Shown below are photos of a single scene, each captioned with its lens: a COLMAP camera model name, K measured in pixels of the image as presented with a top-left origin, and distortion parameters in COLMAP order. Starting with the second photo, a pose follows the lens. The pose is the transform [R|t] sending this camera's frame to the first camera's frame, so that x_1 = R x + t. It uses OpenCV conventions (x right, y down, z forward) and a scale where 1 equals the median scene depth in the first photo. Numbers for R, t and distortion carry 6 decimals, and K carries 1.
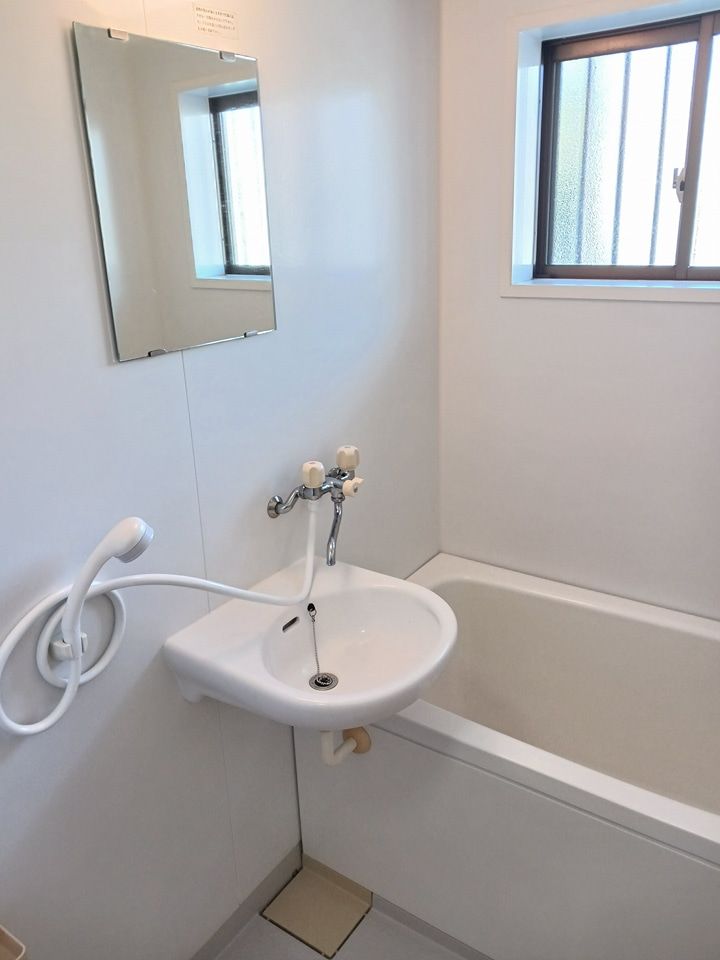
lens RADIAL K [[755.5, 0, 360.1], [0, 755.5, 479.0], [0, 0, 1]] dist [0.053557, -0.002298]
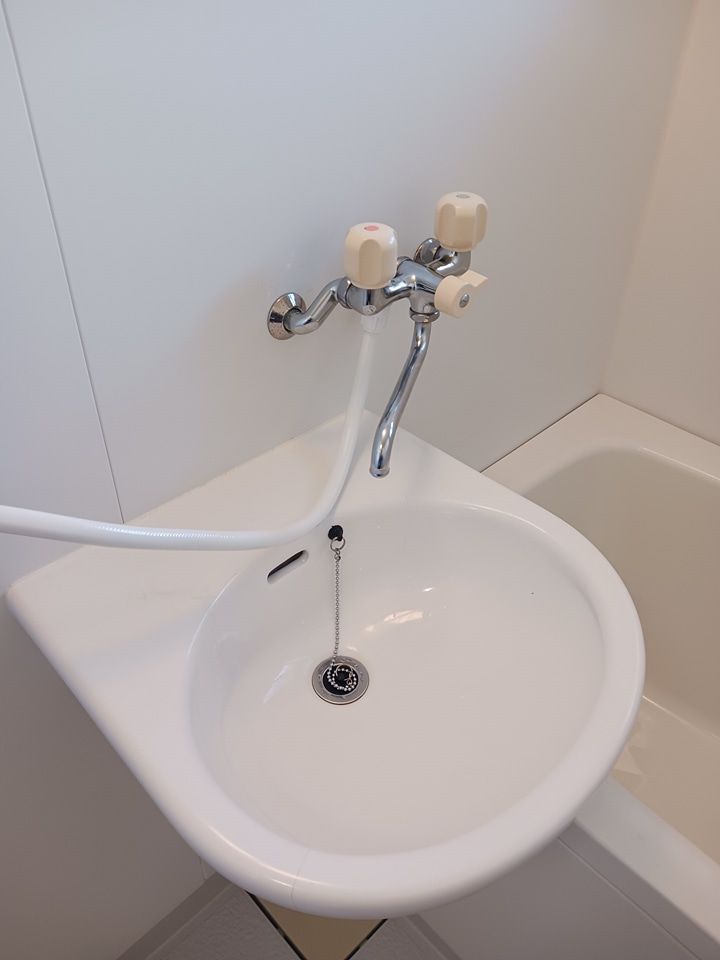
lens RADIAL K [[755.5, 0, 355.0], [0, 755.5, 481.0], [0, 0, 1]] dist [0.053557, -0.002298]
pose [[0.978500, 0.162221, -0.127367, 0.005134], [-0.110814, 0.934346, 0.338701, -0.030857], [0.173949, -0.317305, 0.932233, 0.539426]]
